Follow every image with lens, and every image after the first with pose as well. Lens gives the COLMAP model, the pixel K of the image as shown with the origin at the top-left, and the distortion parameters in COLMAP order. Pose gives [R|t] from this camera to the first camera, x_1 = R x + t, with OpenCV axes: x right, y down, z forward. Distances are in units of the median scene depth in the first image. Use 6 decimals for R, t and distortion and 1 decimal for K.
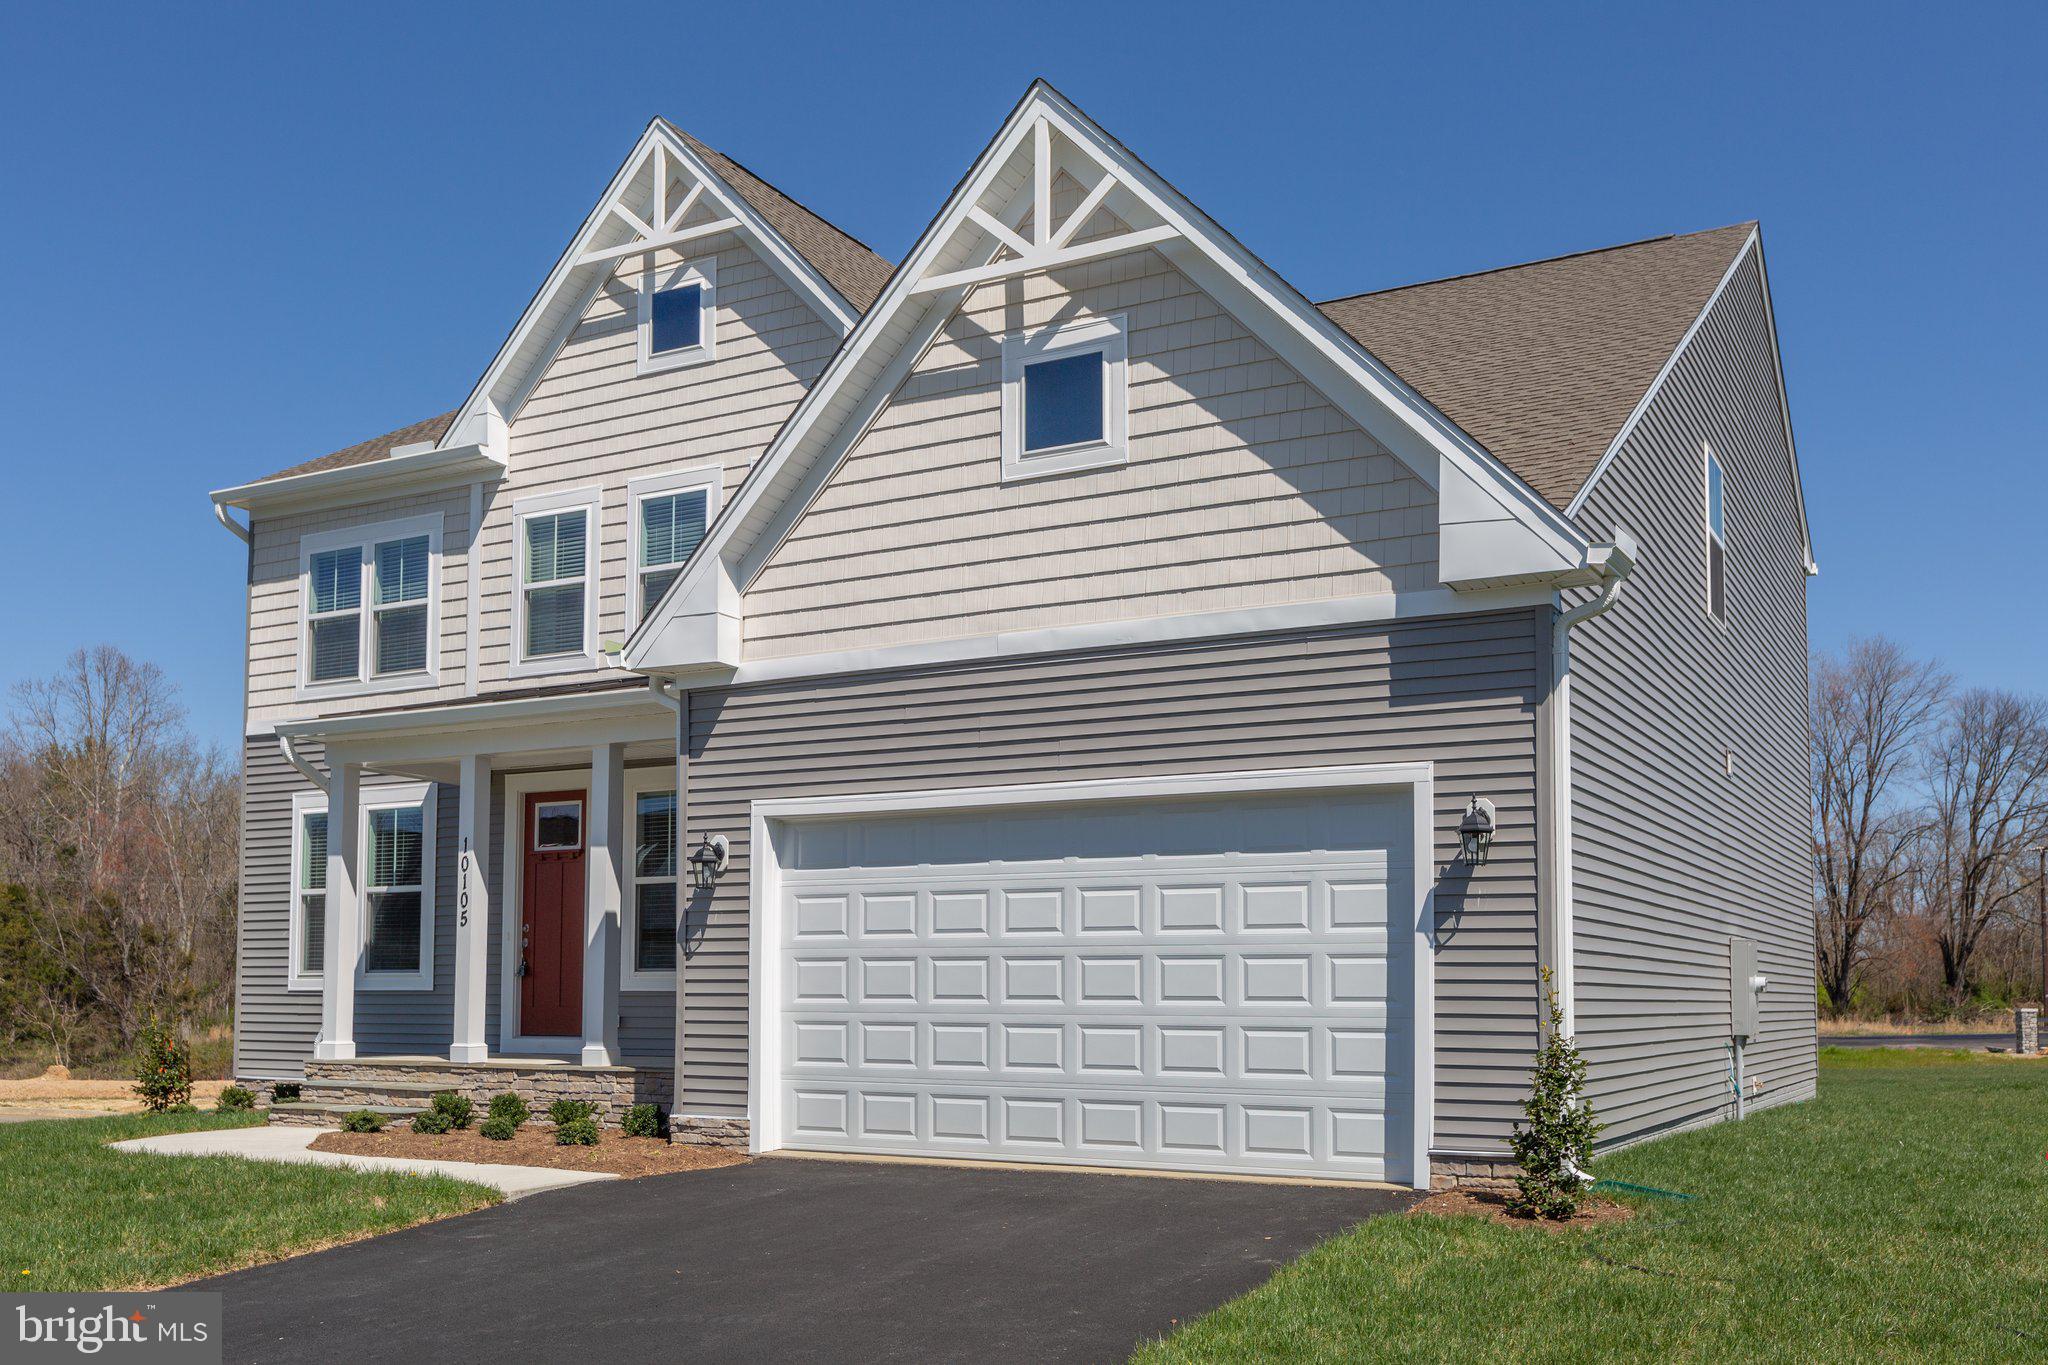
lens RADIAL K [[1834.7, 0, 1029.4], [0, 1834.7, 628.6], [0, 0, 1]] dist [-0.002865, 0.001393]
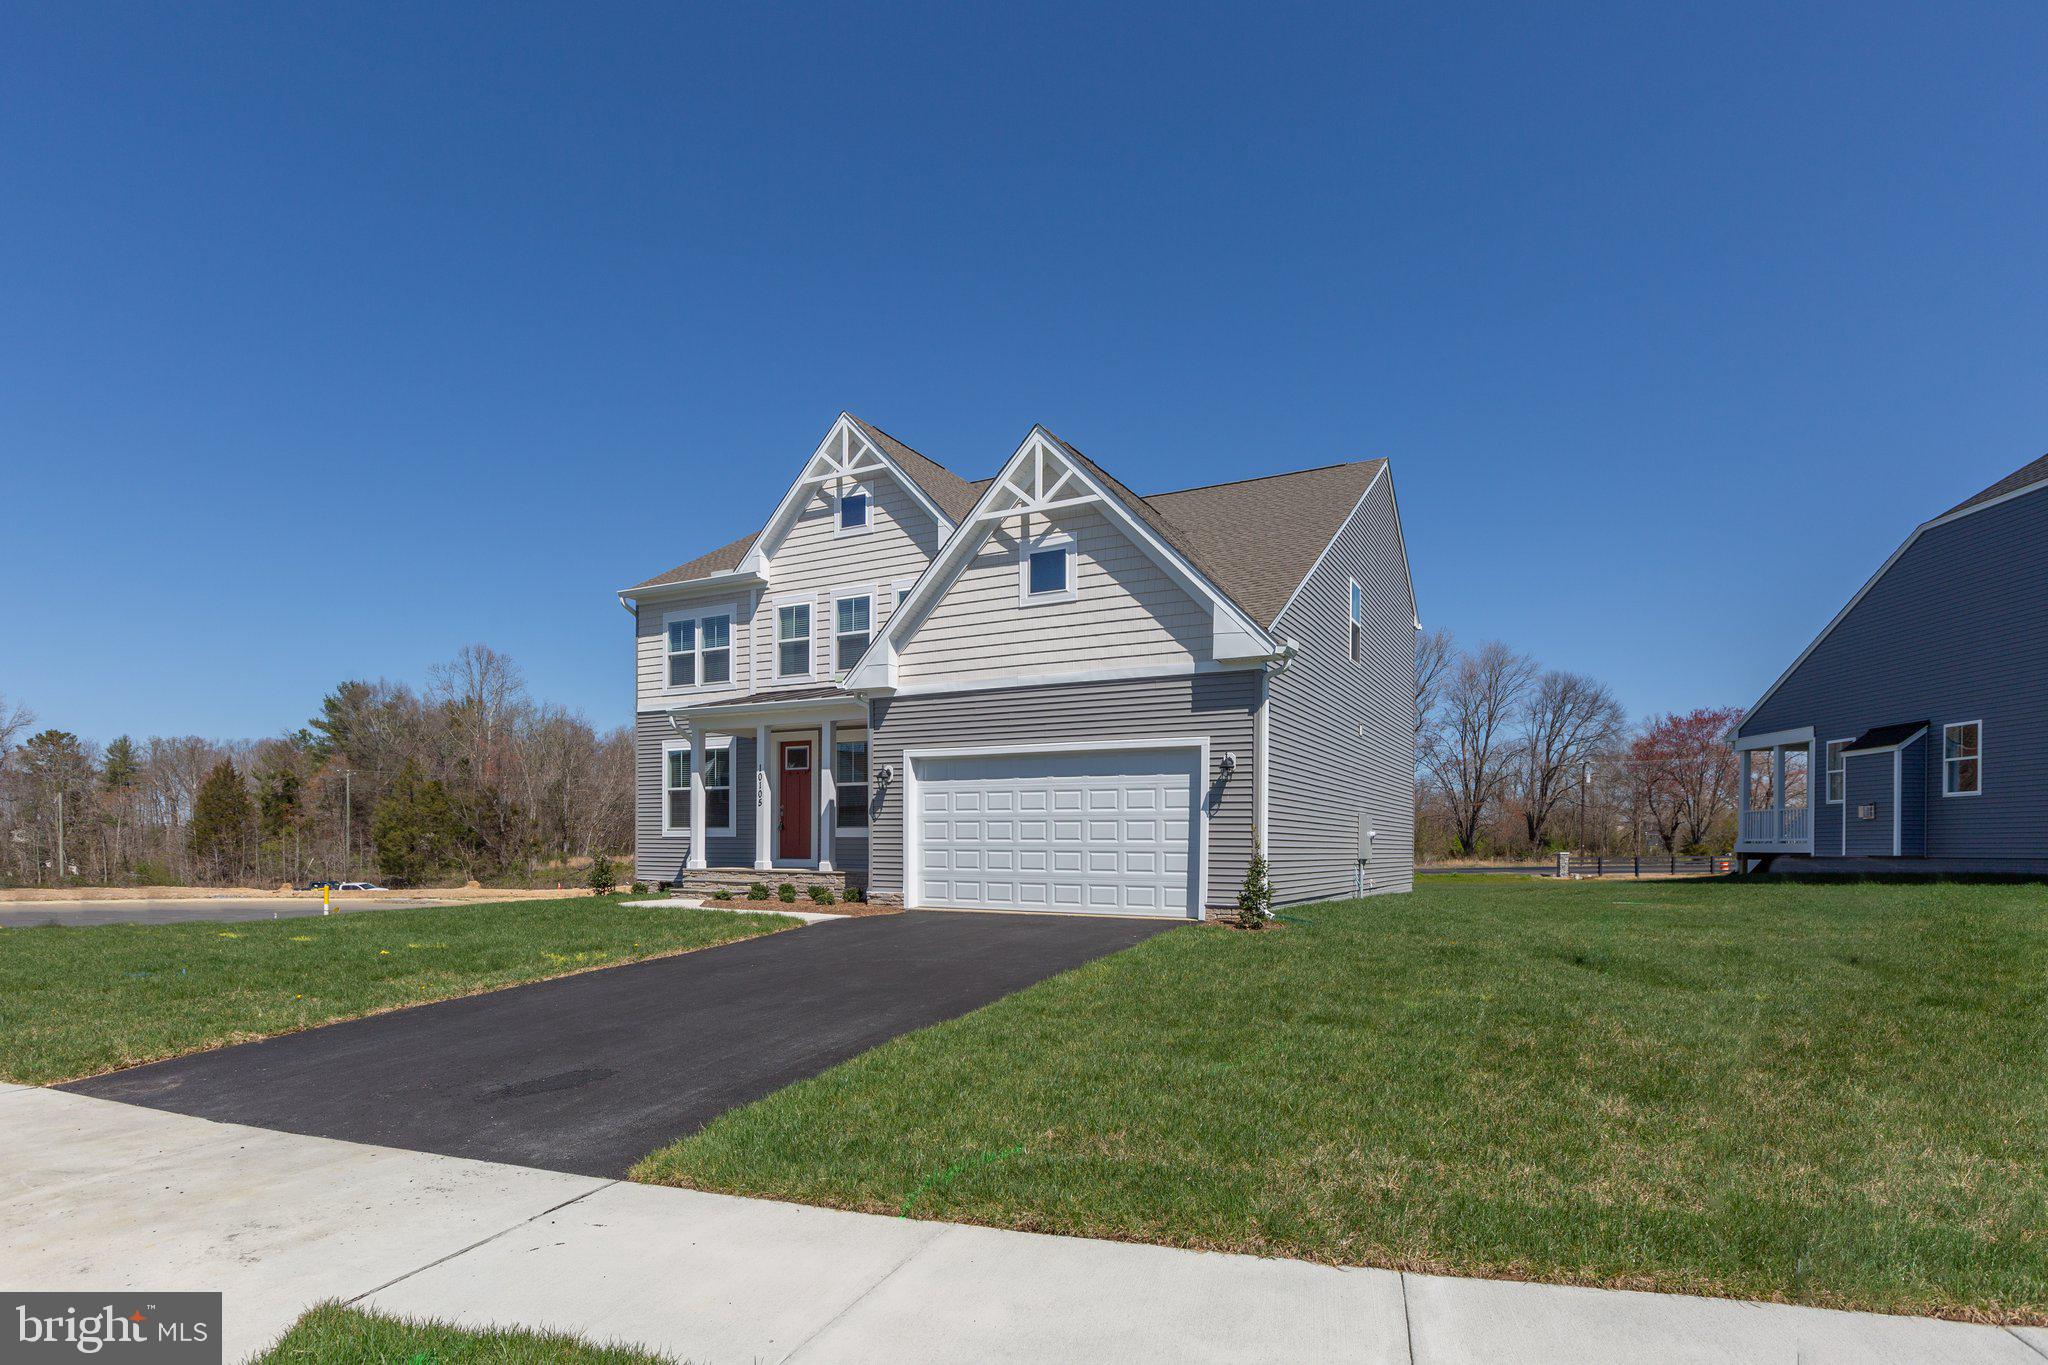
lens RADIAL K [[1063.6, 0, 1024.0], [0, 1063.6, 682.5], [0, 0, 1]] dist [0.000409, 0.000007]
pose [[0.999867, 0.004406, 0.015710, -0.024740], [-0.005124, 0.998930, 0.045973, -0.040822], [-0.015490, -0.046048, 0.998819, -0.239117]]
